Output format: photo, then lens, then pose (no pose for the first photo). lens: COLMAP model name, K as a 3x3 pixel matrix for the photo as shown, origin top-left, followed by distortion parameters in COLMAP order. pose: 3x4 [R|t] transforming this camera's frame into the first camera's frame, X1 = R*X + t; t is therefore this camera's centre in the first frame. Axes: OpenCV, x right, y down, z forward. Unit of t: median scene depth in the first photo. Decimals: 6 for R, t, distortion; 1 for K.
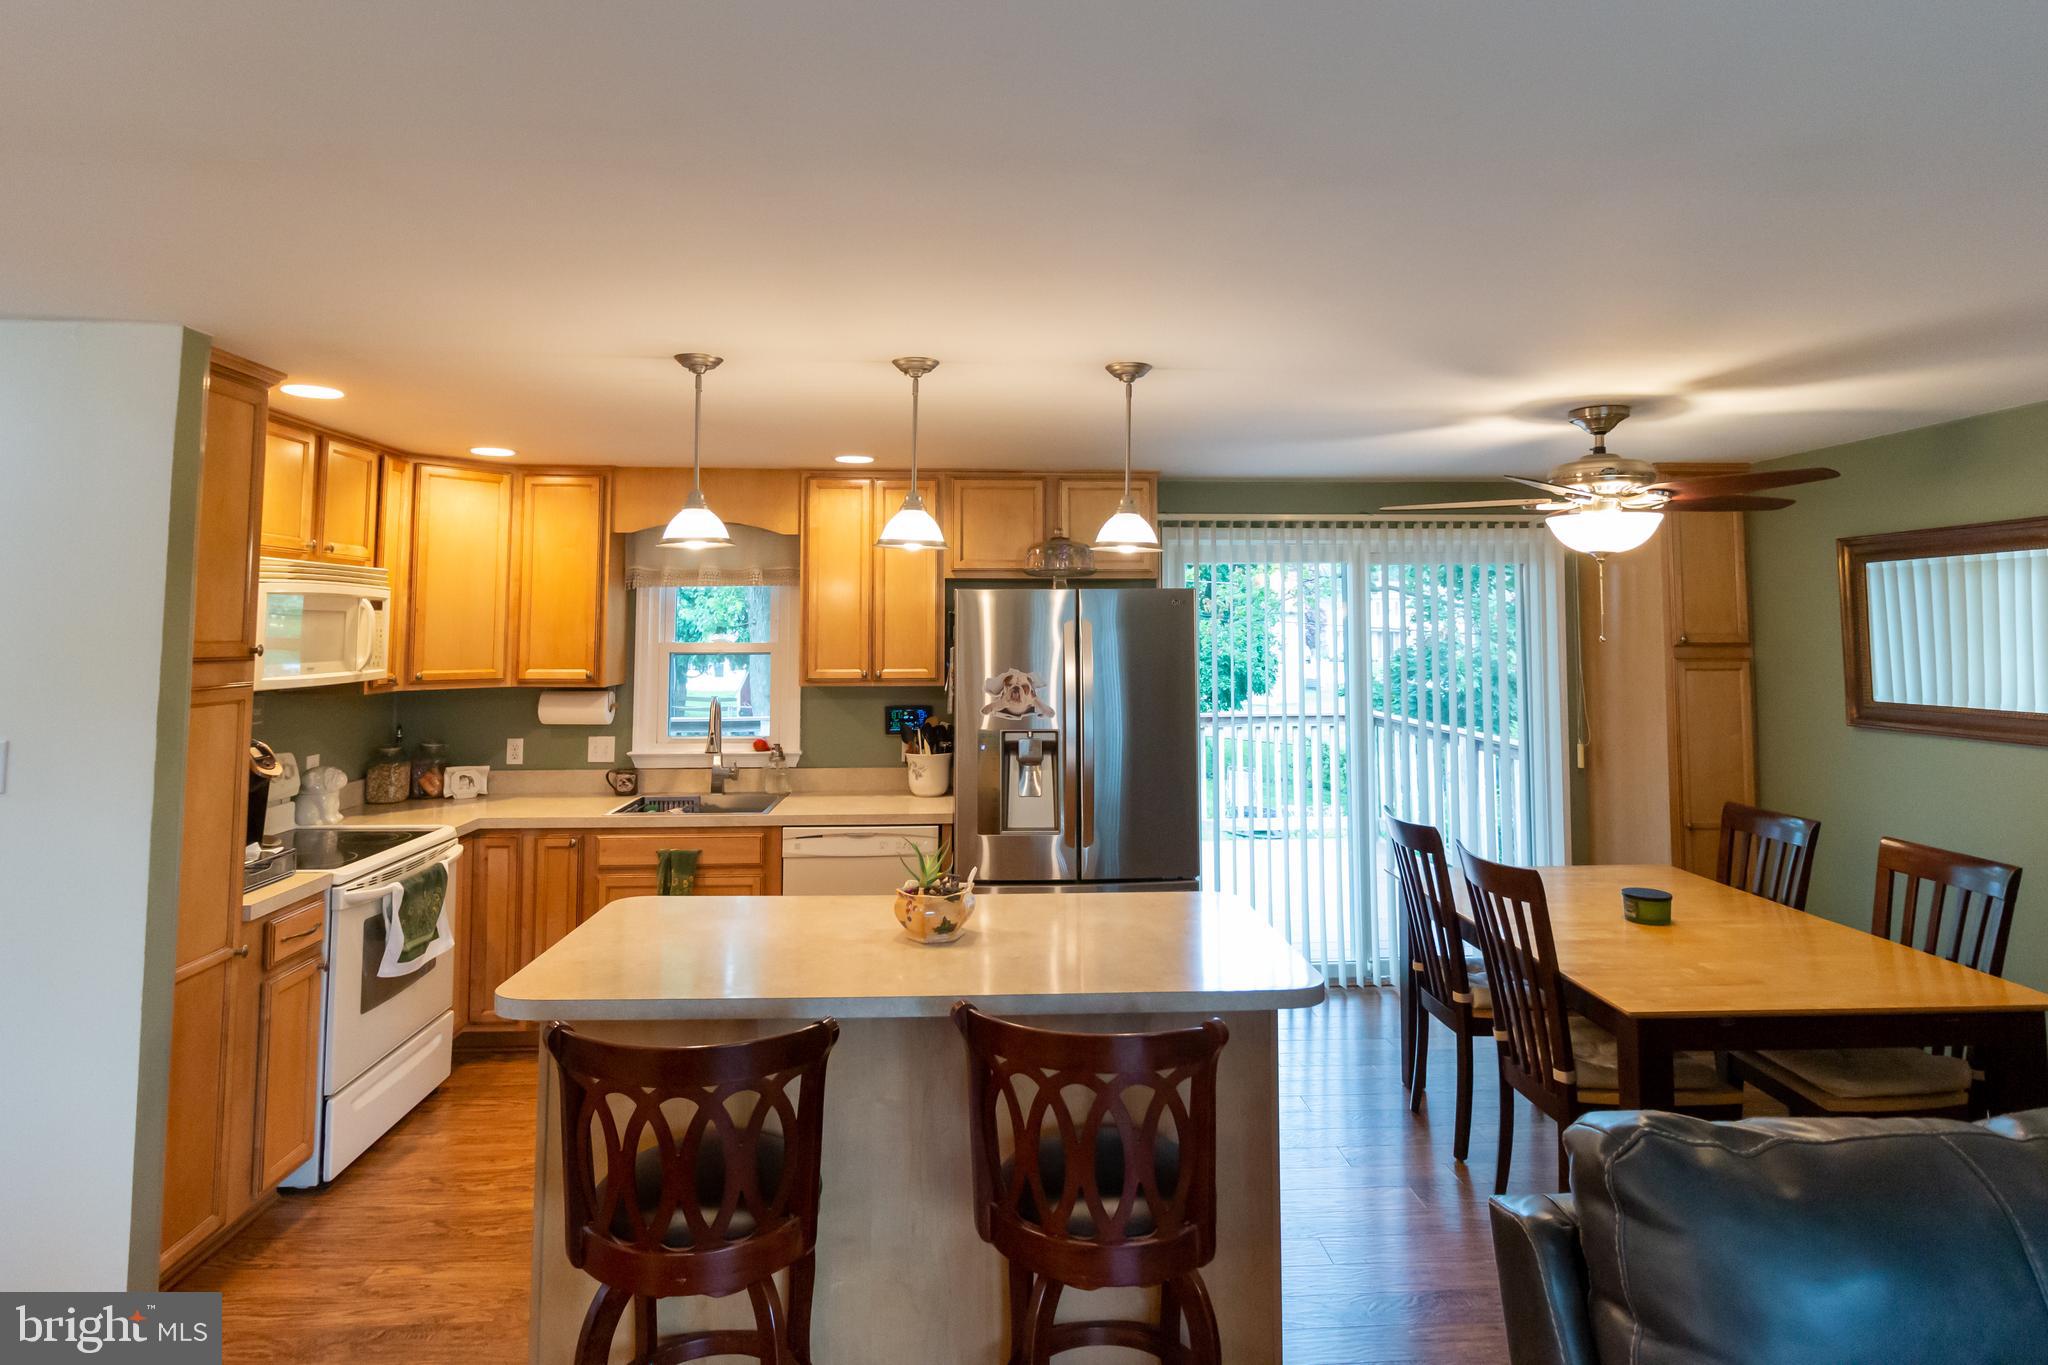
lens RADIAL K [[1088.7, 0, 1020.3], [0, 1088.7, 566.8], [0, 0, 1]] dist [0.000066, 0.000638]
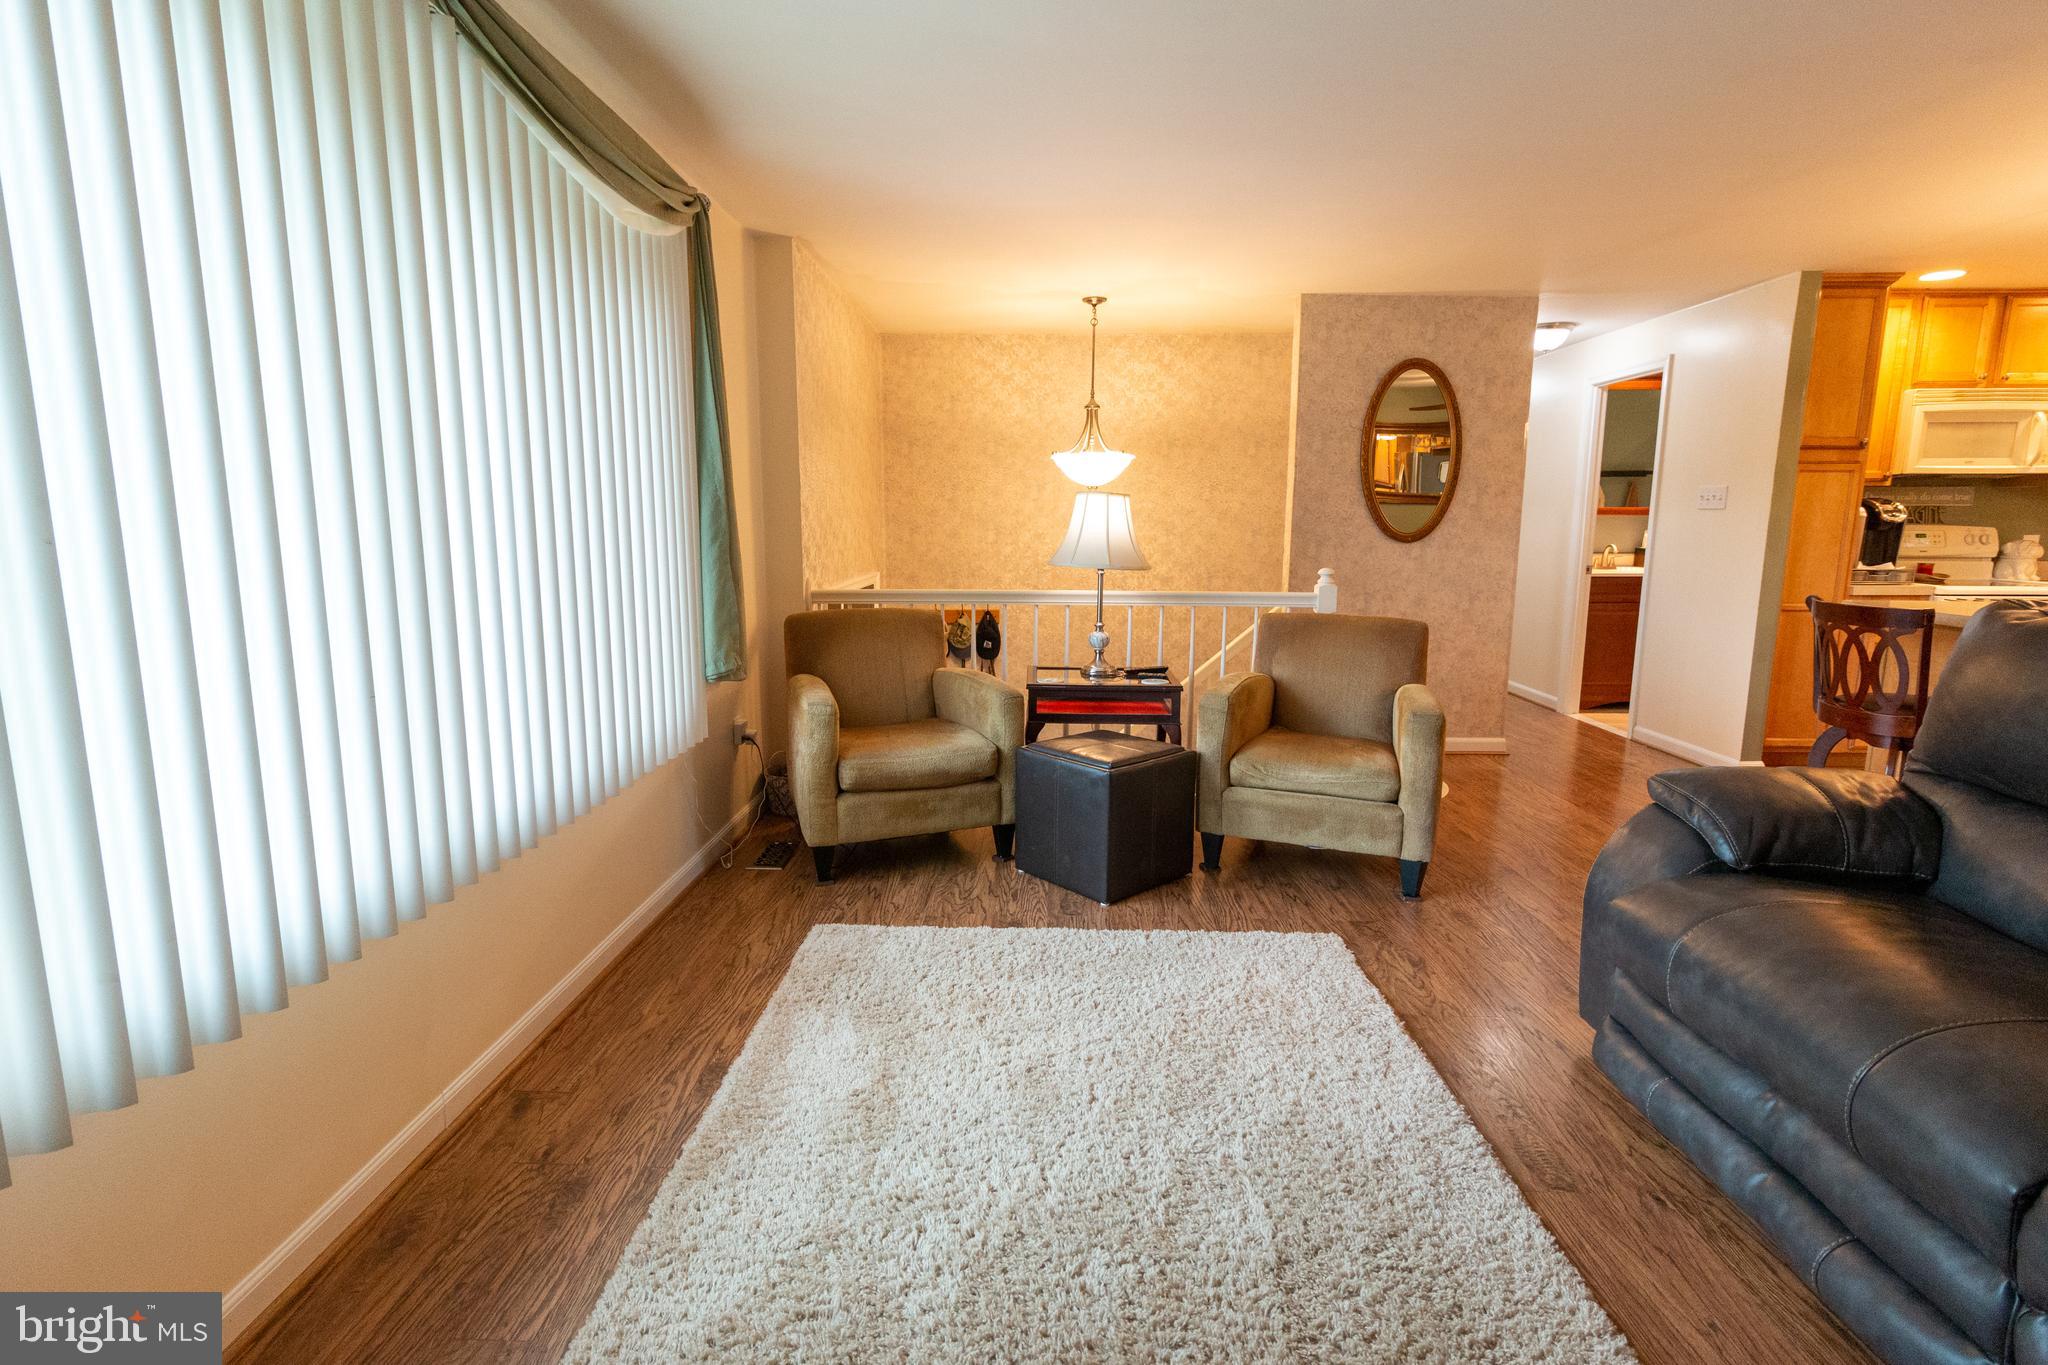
lens RADIAL K [[948.6, 0, 1051.9], [0, 948.6, 656.6], [0, 0, 1]] dist [-0.000370, 0.002649]
pose [[-0.085520, 0.141605, -0.986222, 0.675981], [0.052973, 0.989095, 0.137424, 0.096500], [0.994927, -0.040491, -0.092089, -0.128223]]
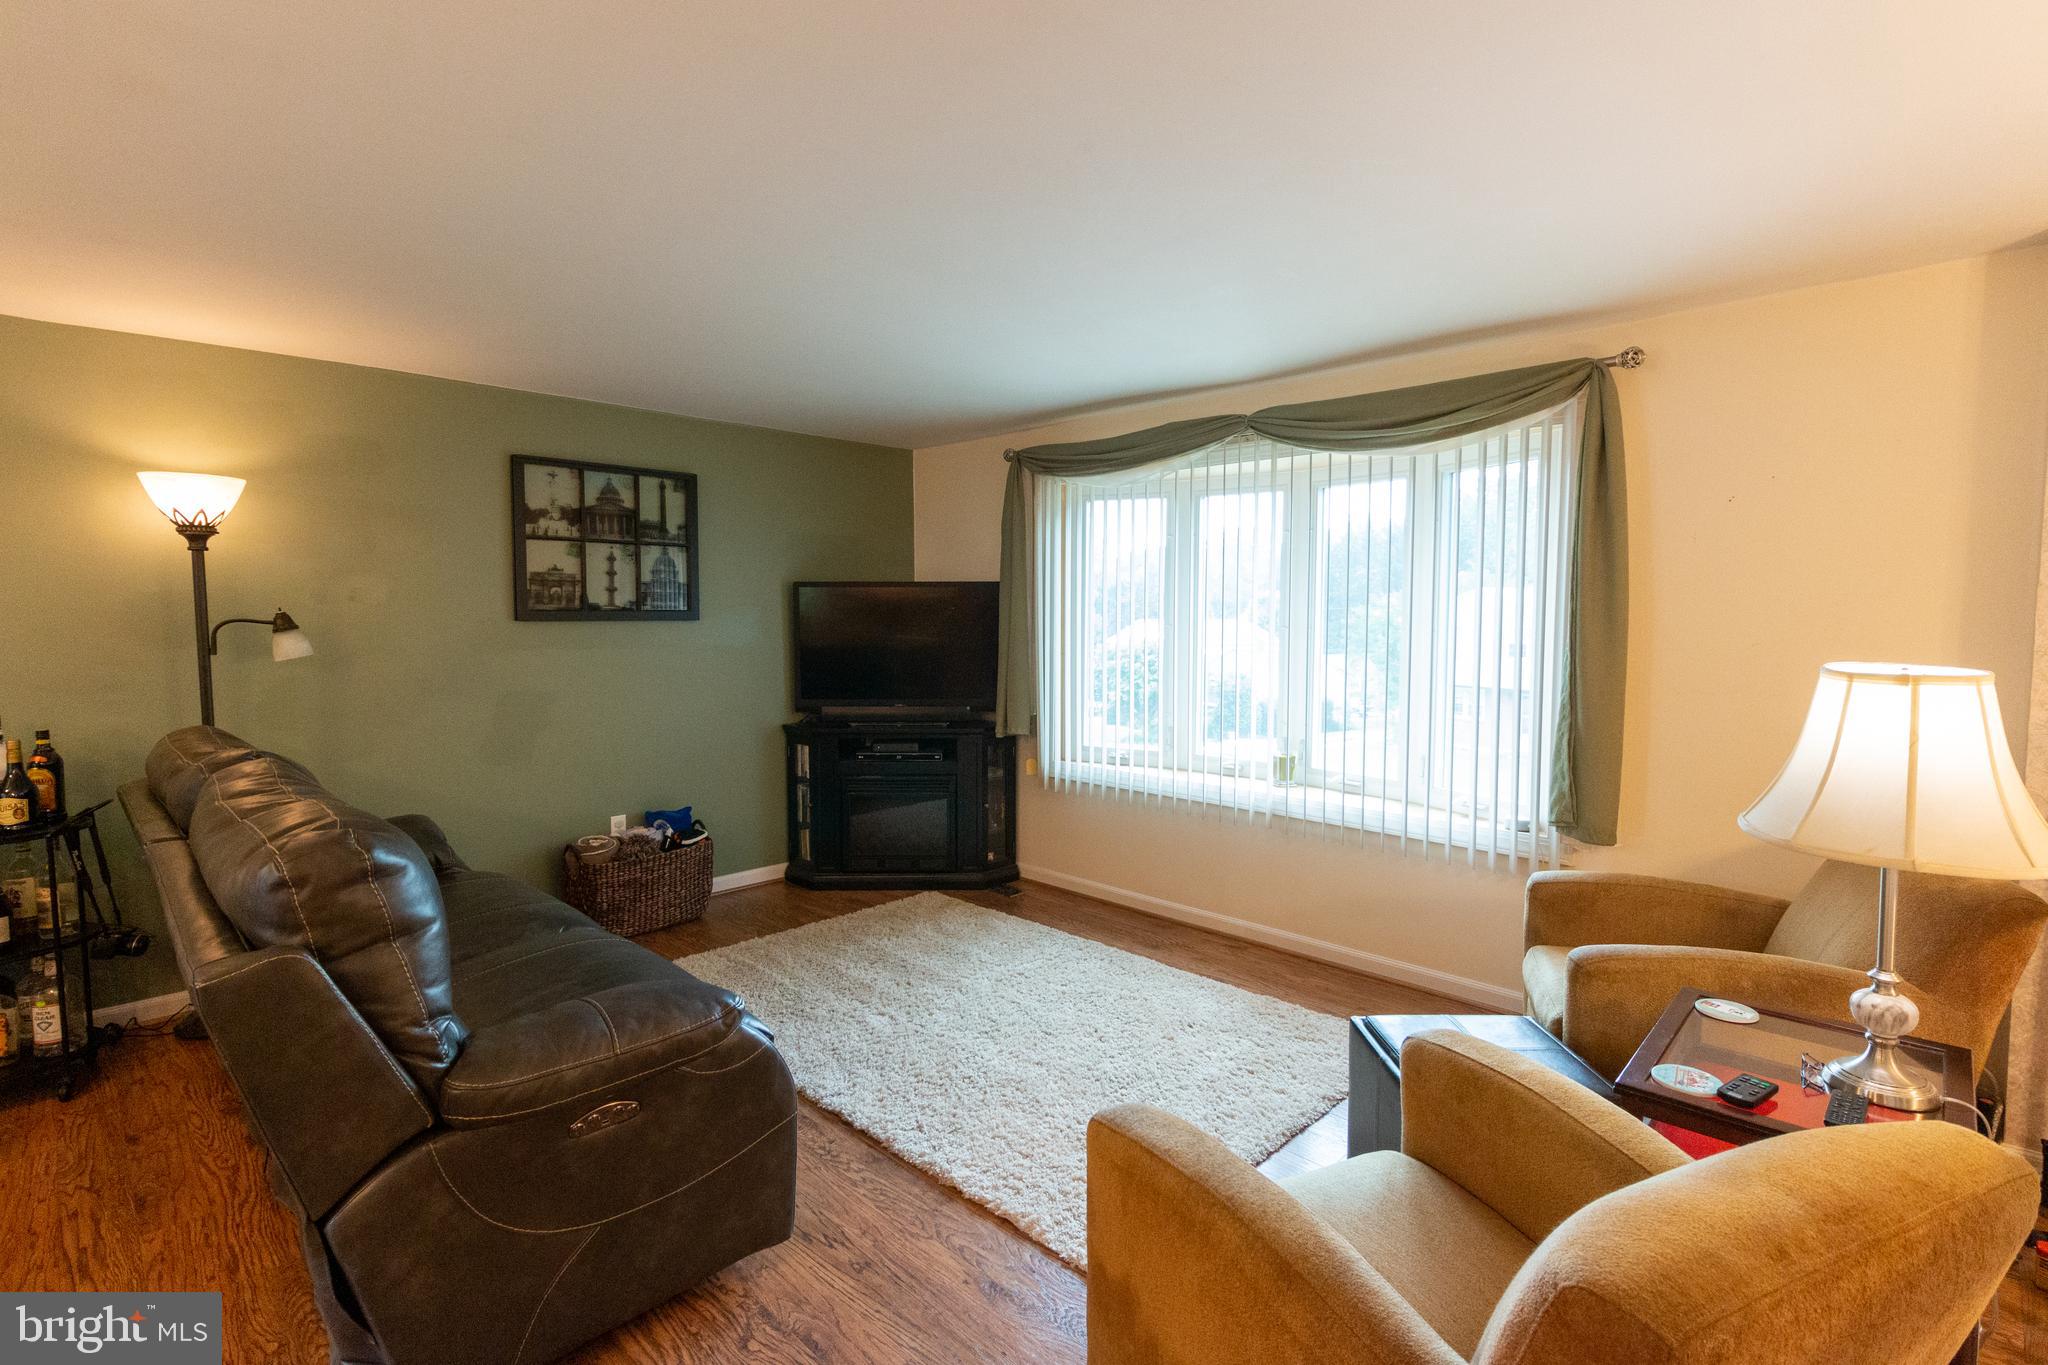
lens RADIAL K [[948.6, 0, 1039.9], [0, 948.6, 662.2], [0, 0, 1]] dist [-0.000370, 0.002649]
pose [[-0.675922, -0.039916, 0.735891, -0.286211], [-0.041640, 0.999006, 0.015941, 0.073702], [-0.735796, -0.019867, -0.676912, 0.350587]]
